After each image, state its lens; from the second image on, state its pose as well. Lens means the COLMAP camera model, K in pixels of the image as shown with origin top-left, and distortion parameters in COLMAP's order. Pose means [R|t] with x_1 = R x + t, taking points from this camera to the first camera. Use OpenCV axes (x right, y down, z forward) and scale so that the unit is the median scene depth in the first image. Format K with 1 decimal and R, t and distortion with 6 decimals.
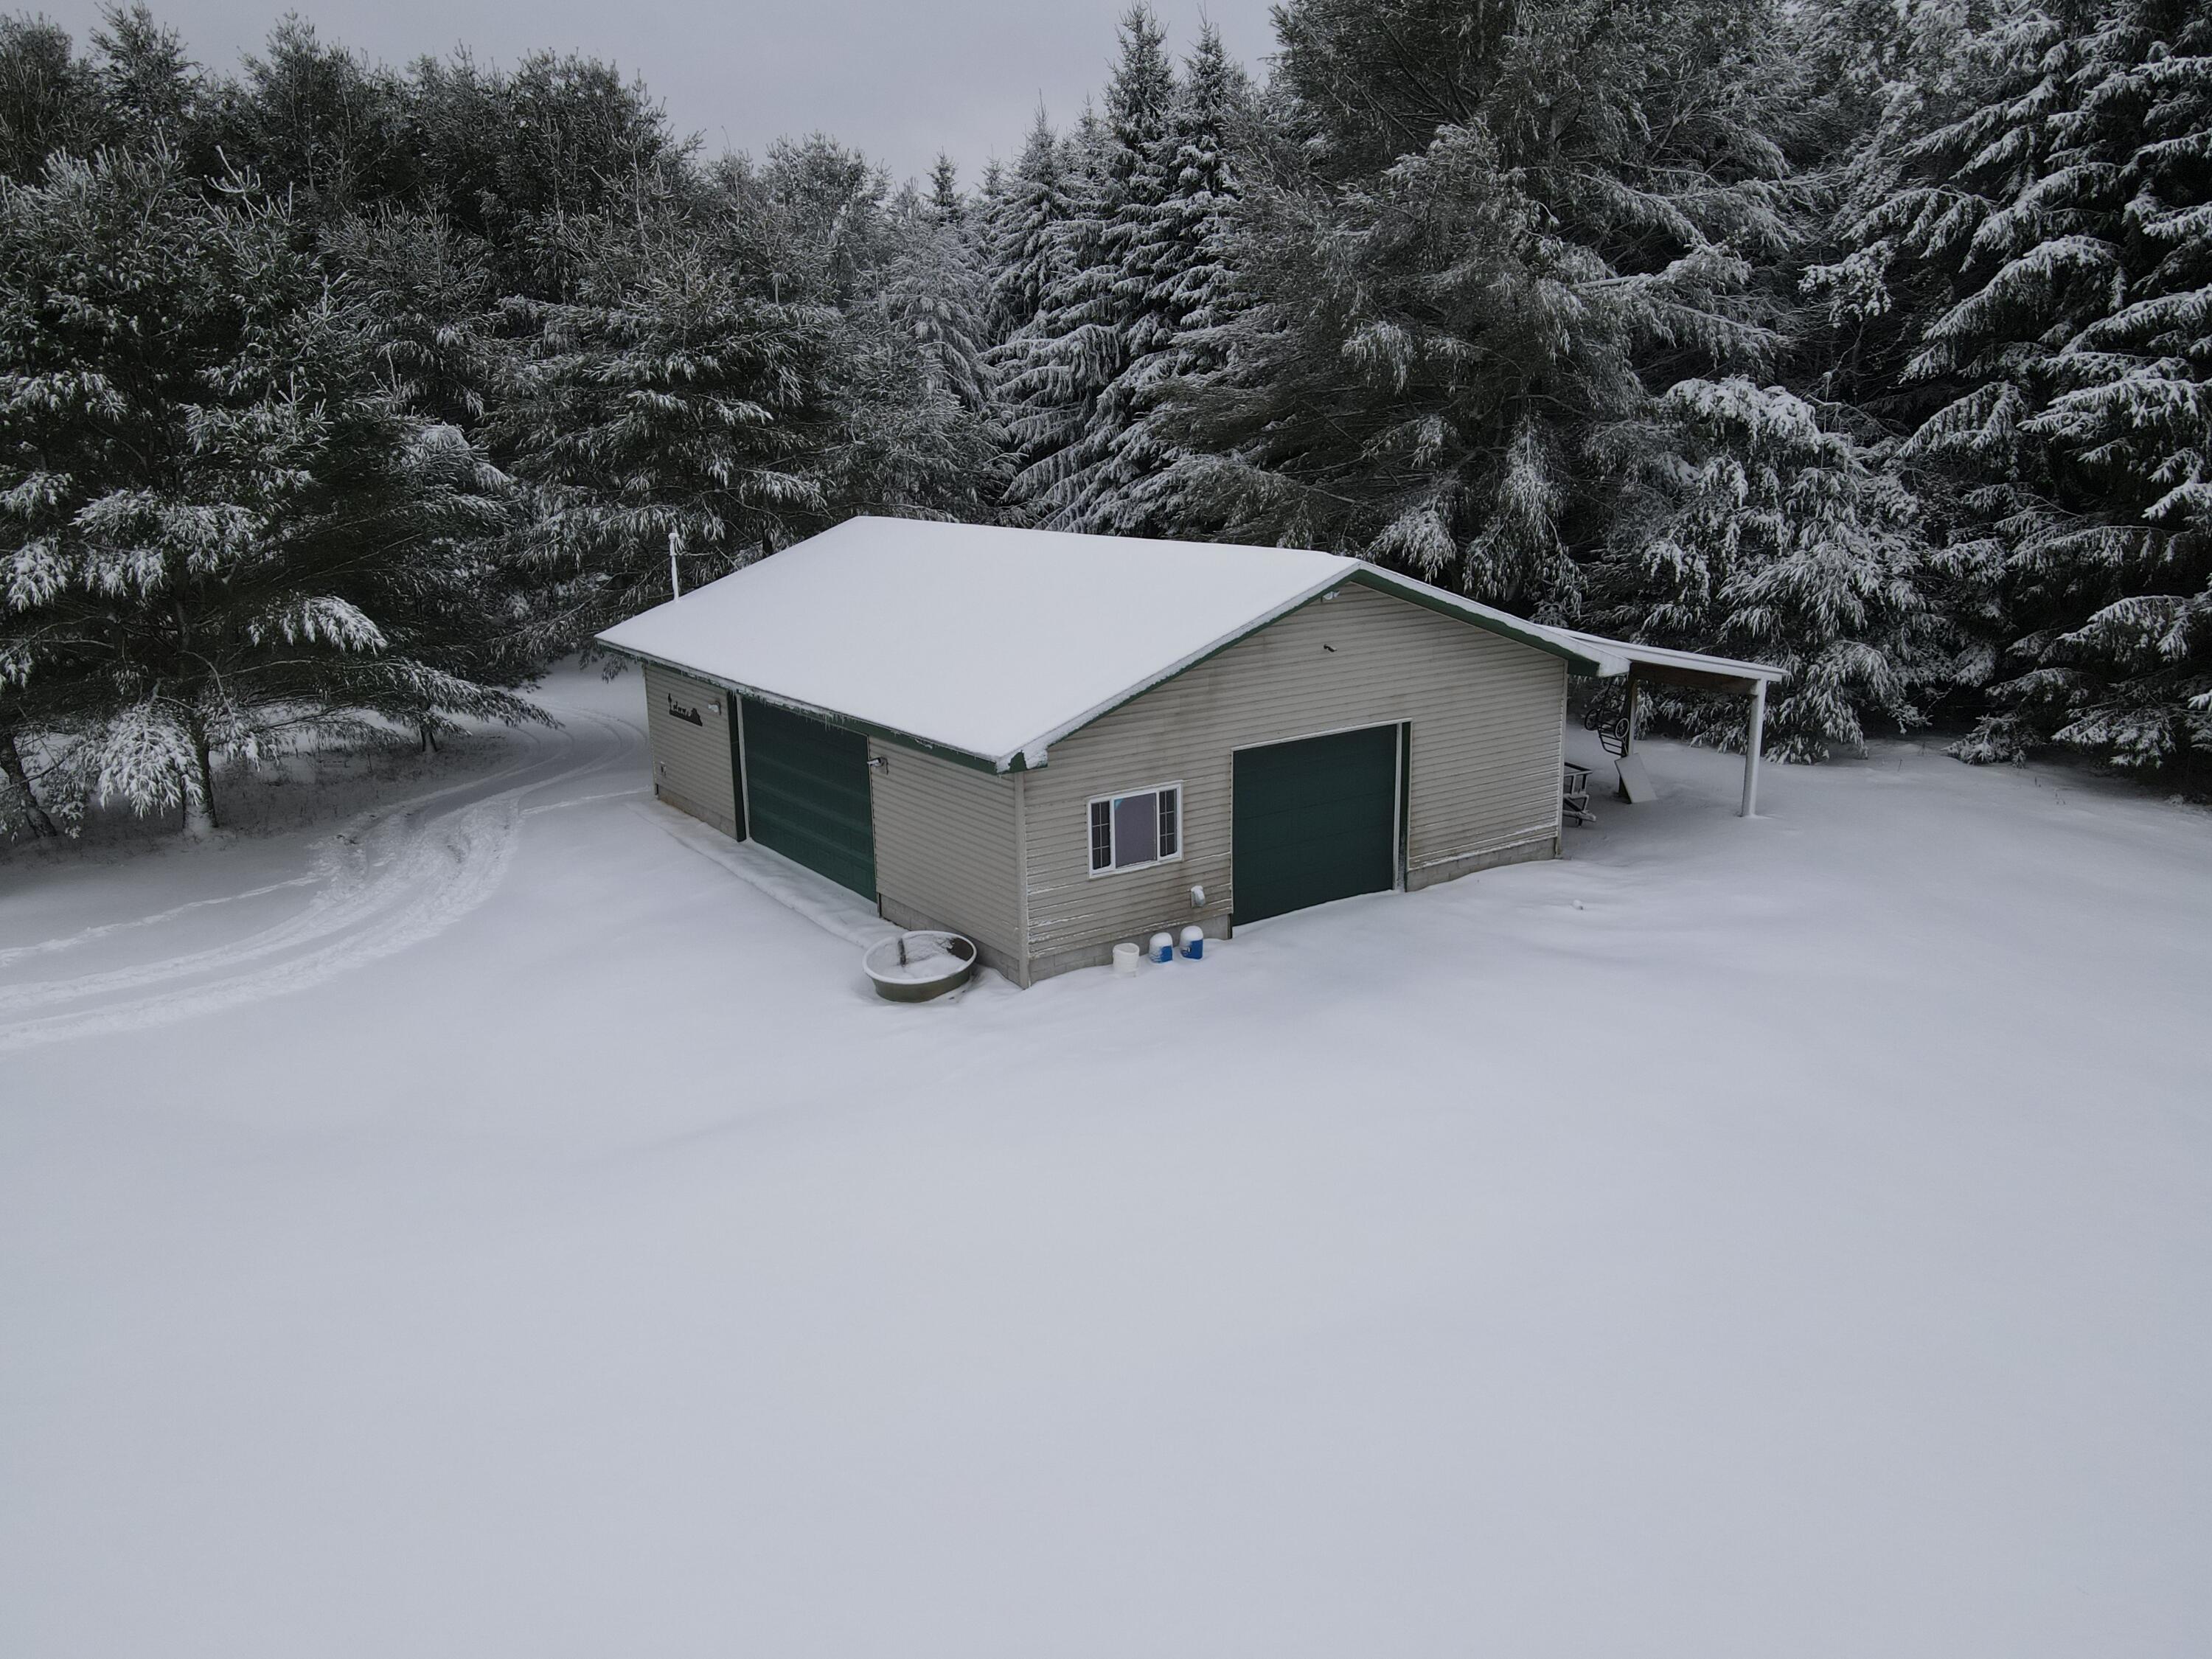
lens RADIAL K [[1625.9, 0, 1106.0], [0, 1625.9, 829.5], [0, 0, 1]] dist [-0.007439, 0.043520]
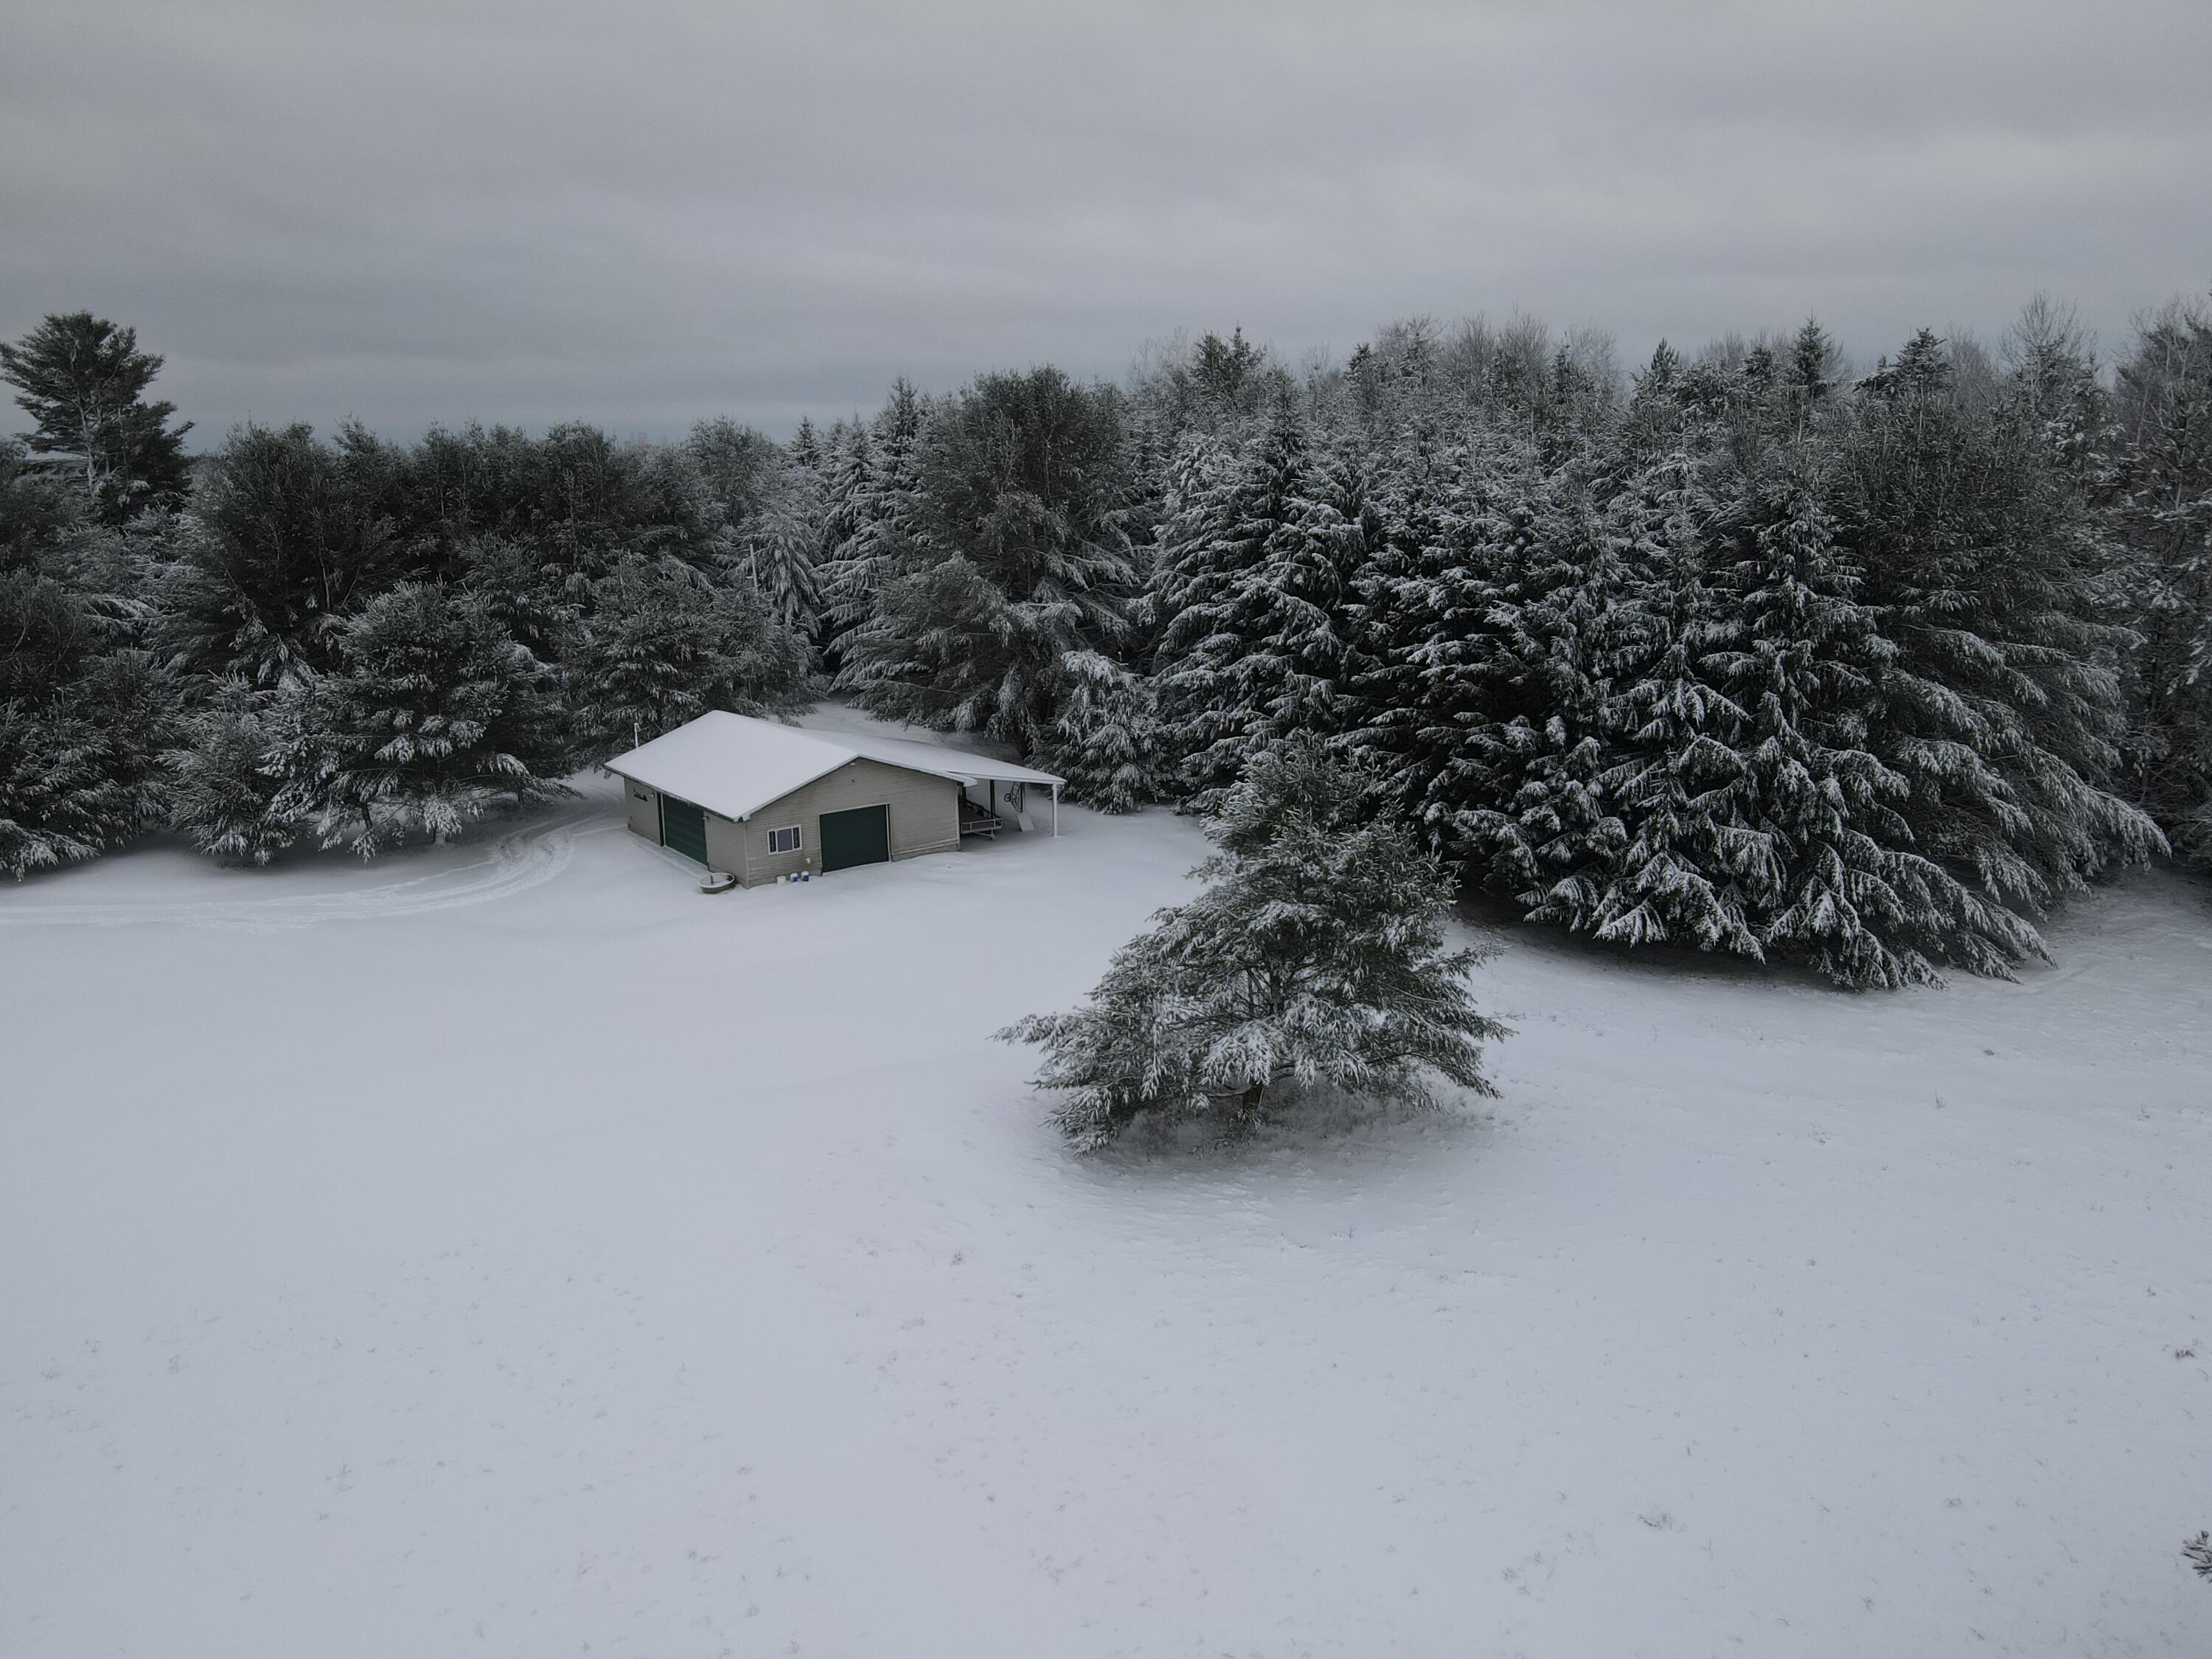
lens RADIAL K [[1625.9, 0, 1106.0], [0, 1625.9, 829.5], [0, 0, 1]] dist [-0.007439, 0.043520]
pose [[0.999563, -0.001338, 0.029523, 0.356281], [0.001815, 0.999868, -0.016157, 0.020766], [-0.029498, 0.016203, 0.999434, -1.413722]]
